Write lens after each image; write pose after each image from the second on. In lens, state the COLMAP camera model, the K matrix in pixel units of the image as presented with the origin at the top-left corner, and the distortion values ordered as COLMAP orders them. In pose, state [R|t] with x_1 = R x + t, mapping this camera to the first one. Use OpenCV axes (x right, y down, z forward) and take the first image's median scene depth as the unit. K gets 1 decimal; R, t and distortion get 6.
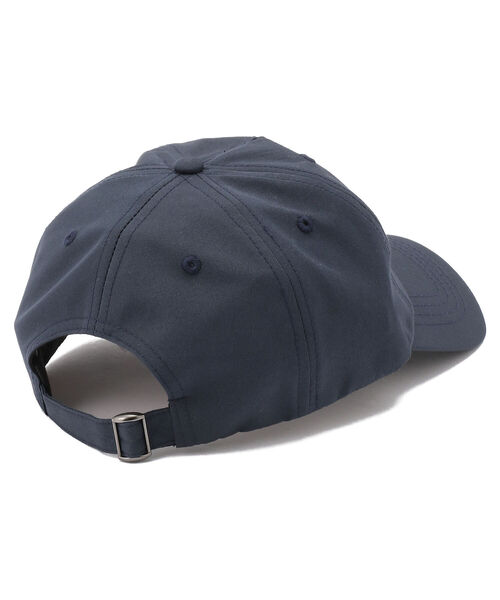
lens RADIAL K [[1981.5, 0, 250.0], [0, 1981.5, 300.4], [0, 0, 1]] dist [-0.178358, 0.000000]
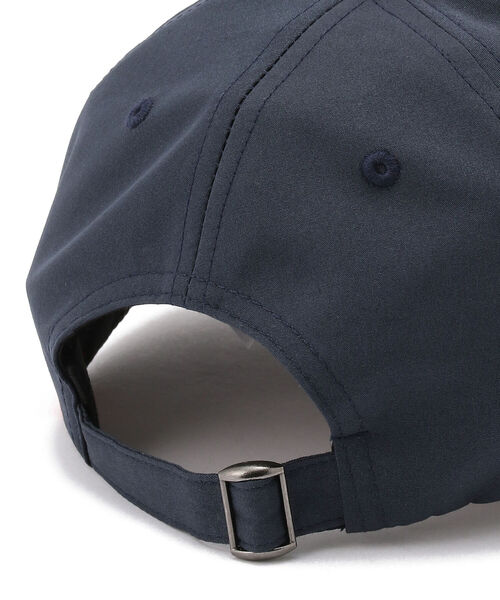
lens RADIAL K [[3372.8, 0, 250.0], [0, 3372.8, 299.9], [0, 0, 1]] dist [0.145675, 0.000000]
pose [[0.998628, 0.010777, -0.051236, -0.018446], [-0.010031, 0.999840, 0.014796, 0.003006], [0.051388, -0.014261, 0.998577, 0.145363]]
